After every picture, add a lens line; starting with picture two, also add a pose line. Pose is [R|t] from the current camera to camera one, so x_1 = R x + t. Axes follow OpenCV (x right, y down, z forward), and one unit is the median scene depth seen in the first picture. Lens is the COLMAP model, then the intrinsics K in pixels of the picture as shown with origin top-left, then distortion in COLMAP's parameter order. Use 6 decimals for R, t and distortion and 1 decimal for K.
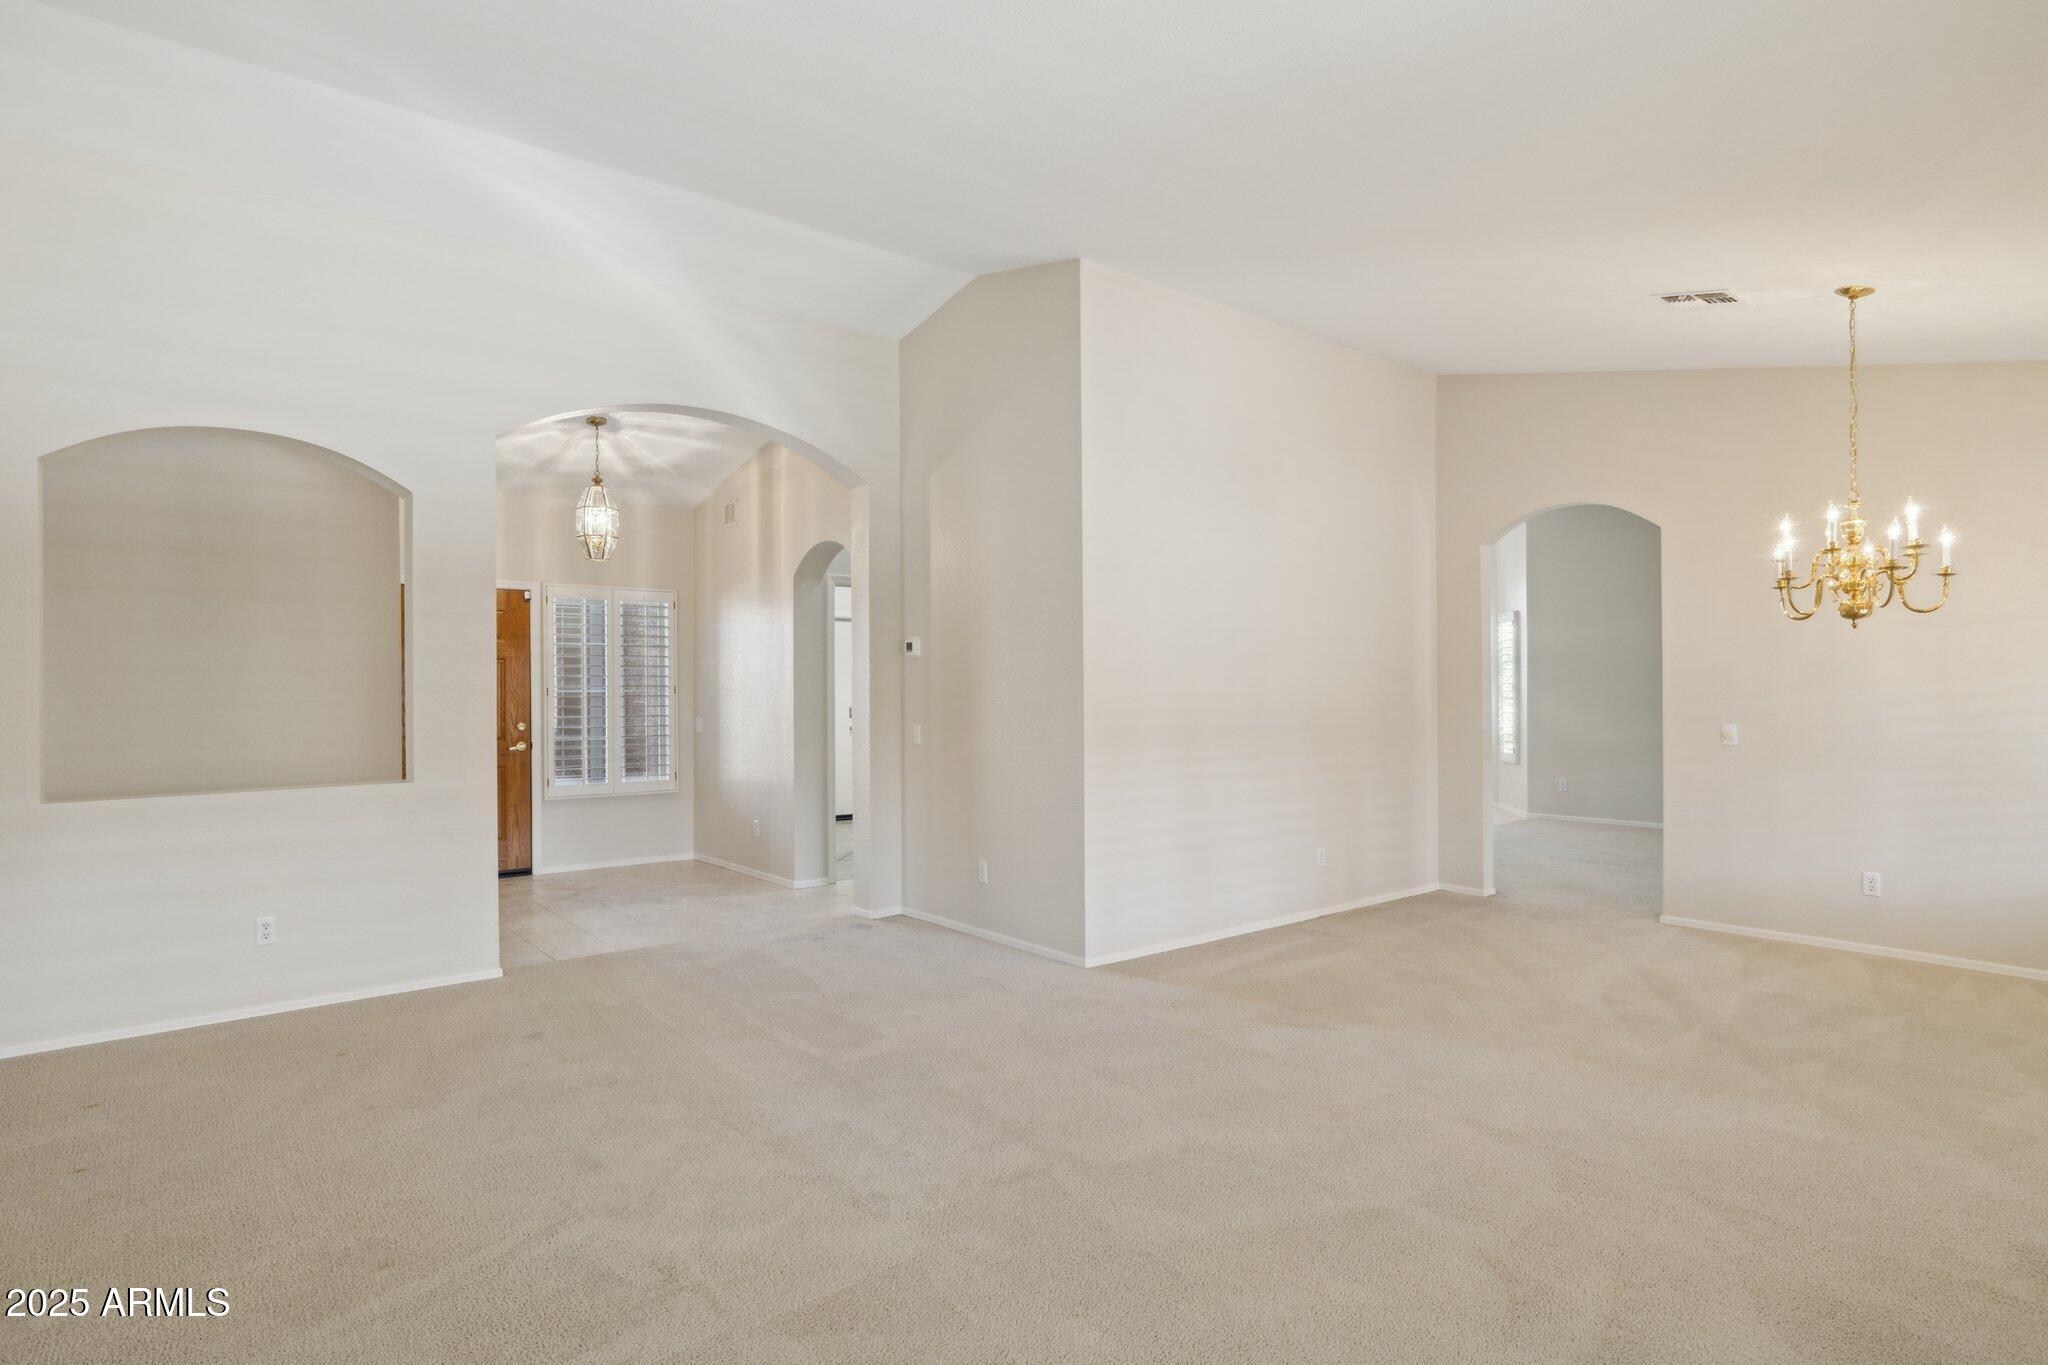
lens RADIAL K [[1082.2, 0, 1032.1], [0, 1082.2, 687.6], [0, 0, 1]] dist [-0.000270, -0.000185]
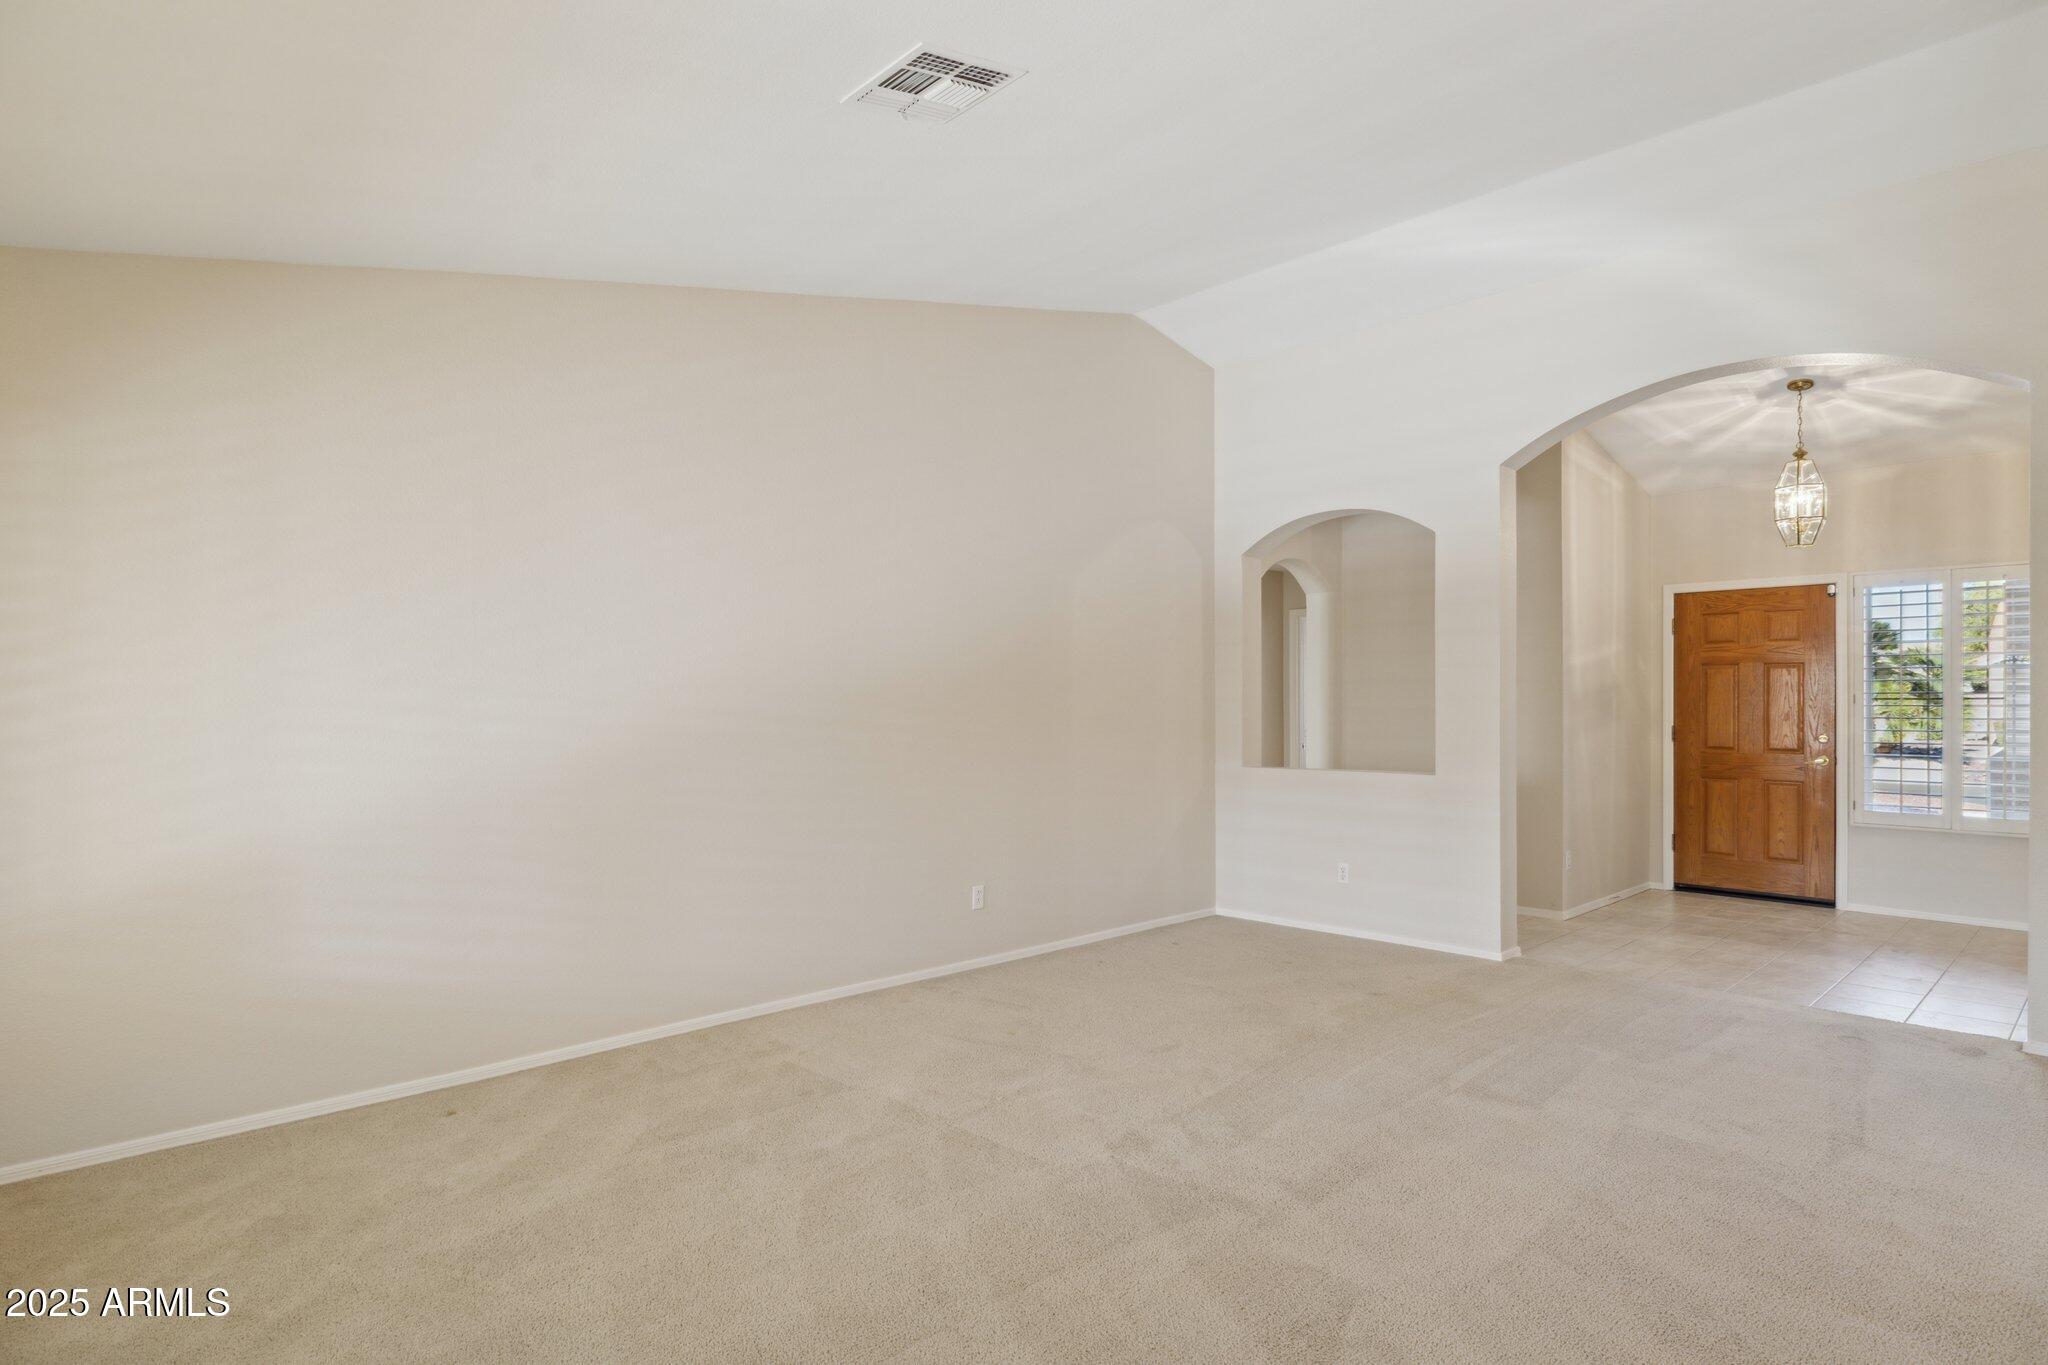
lens RADIAL K [[1082.2, 0, 1032.1], [0, 1082.2, 687.6], [0, 0, 1]] dist [-0.000270, -0.000185]
pose [[0.102720, -0.009199, -0.994668, 0.342747], [0.002146, 0.999957, -0.009026, 0.001117], [0.994708, -0.001207, 0.102735, 0.266235]]
